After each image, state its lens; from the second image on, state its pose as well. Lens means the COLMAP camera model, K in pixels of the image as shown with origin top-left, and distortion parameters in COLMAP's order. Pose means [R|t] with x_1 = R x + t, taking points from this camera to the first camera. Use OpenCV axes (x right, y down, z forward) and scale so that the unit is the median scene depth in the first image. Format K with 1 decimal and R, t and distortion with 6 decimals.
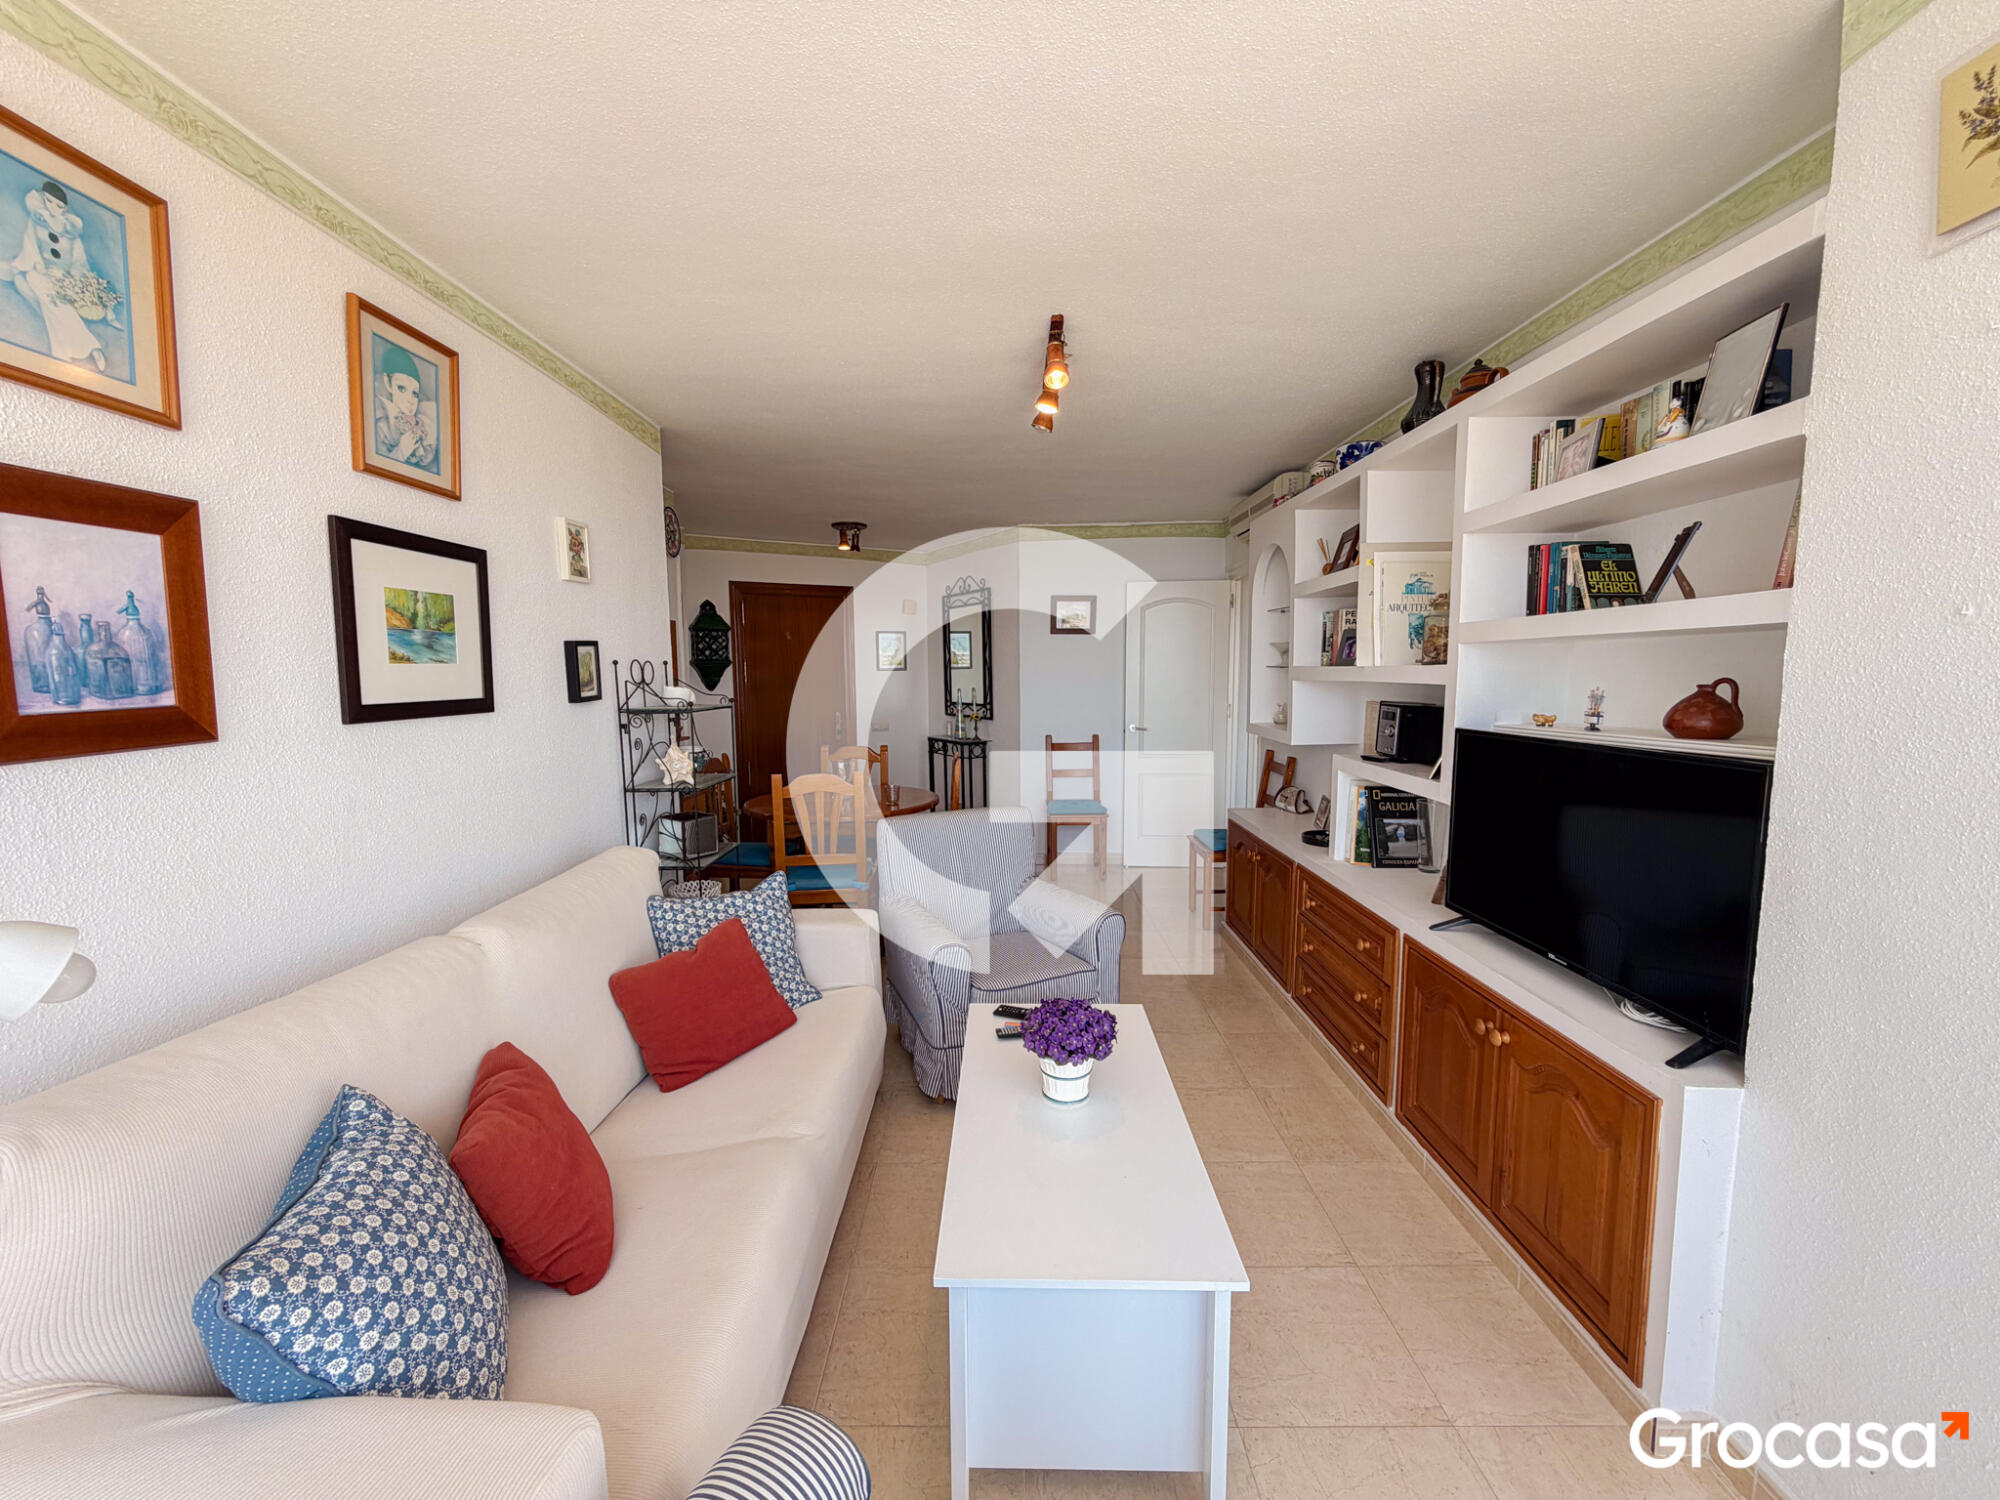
lens RADIAL K [[795.5, 0, 994.7], [0, 795.5, 750.7], [0, 0, 1]] dist [0.000551, 0.000005]
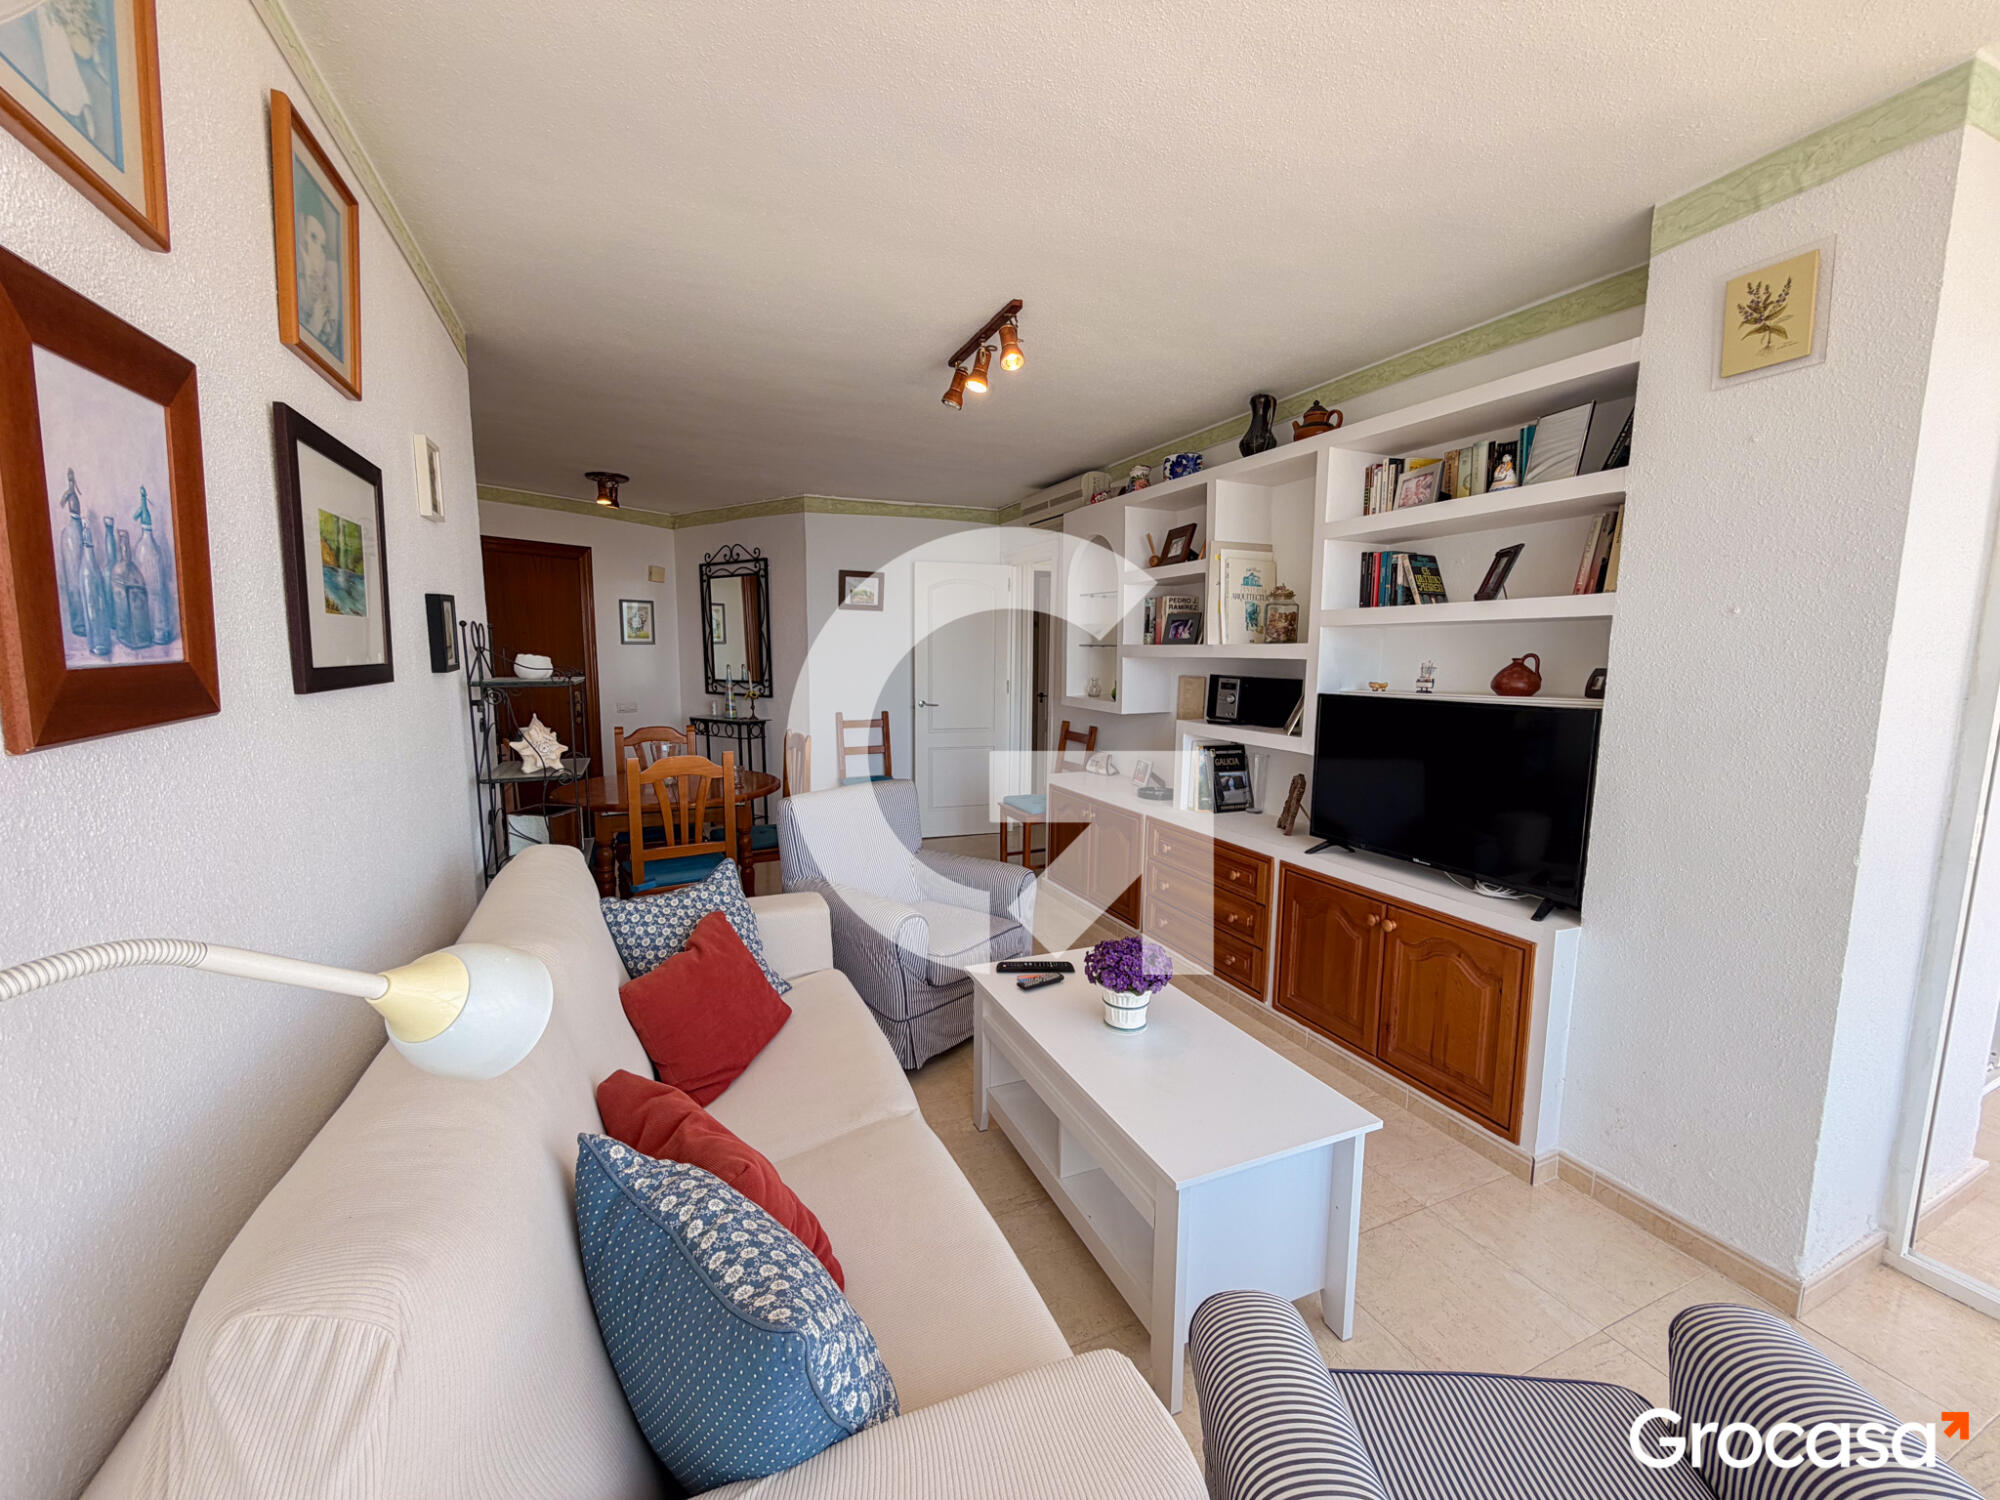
lens RADIAL K [[795.5, 0, 994.7], [0, 795.5, 750.7], [0, 0, 1]] dist [0.000551, 0.000005]
pose [[0.911806, -0.036981, 0.408953, -0.451458], [0.027601, 0.999204, 0.028816, 0.012947], [-0.409693, -0.014987, 0.912100, 0.060973]]
